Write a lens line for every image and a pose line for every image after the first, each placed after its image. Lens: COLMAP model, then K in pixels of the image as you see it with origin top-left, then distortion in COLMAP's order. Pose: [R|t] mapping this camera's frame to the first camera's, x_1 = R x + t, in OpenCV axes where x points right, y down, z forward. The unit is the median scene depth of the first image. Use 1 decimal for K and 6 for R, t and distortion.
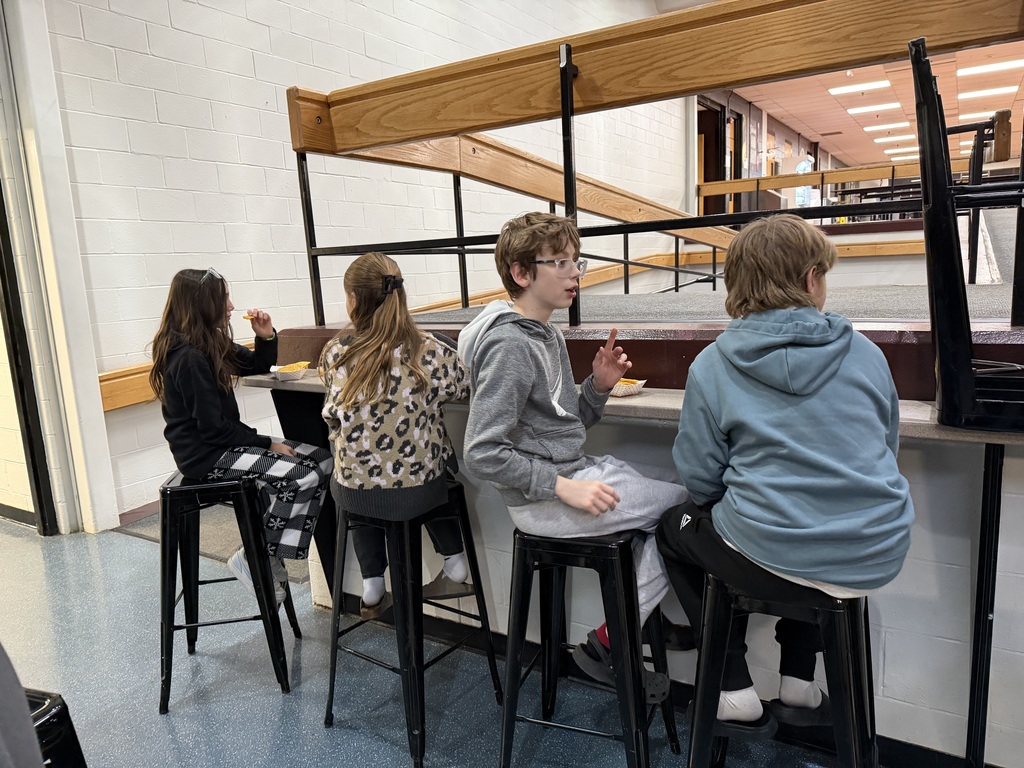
lens RADIAL K [[723.6, 0, 512.0], [0, 723.6, 384.0], [0, 0, 1]] dist [0.049332, -0.072061]
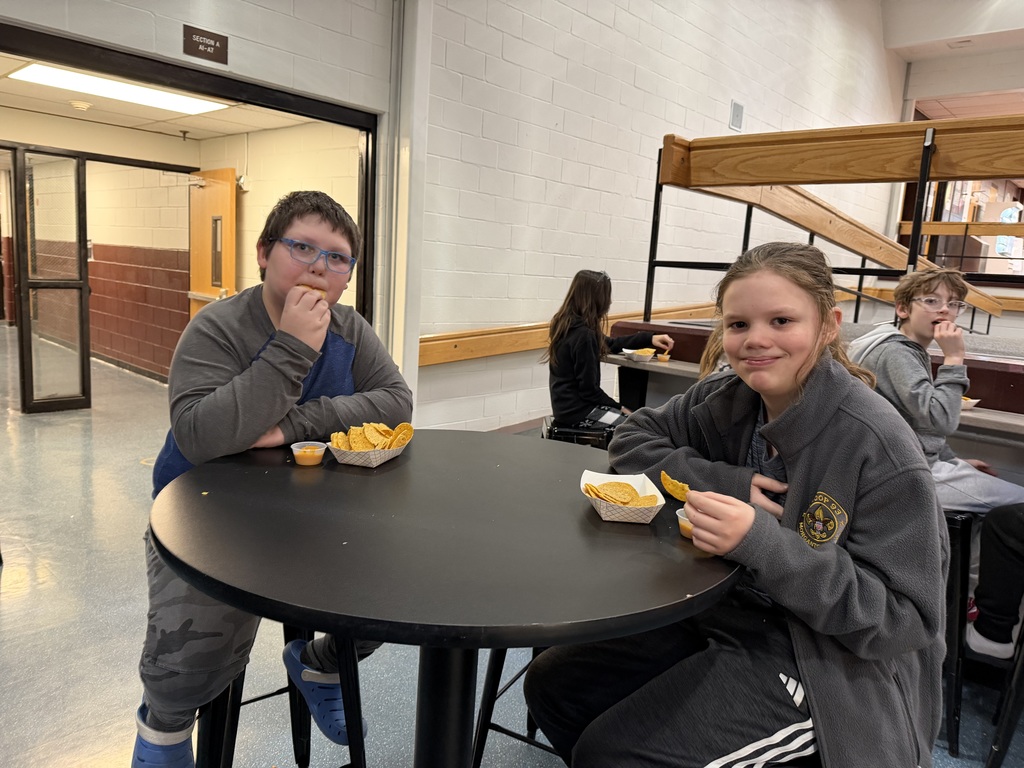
lens RADIAL K [[723.6, 0, 512.0], [0, 723.6, 384.0], [0, 0, 1]] dist [0.049332, -0.072061]
pose [[0.974319, 0.142358, -0.174463, -0.287135], [-0.143604, 0.989620, 0.005525, 0.058245], [0.173439, 0.019671, 0.984648, -0.297035]]
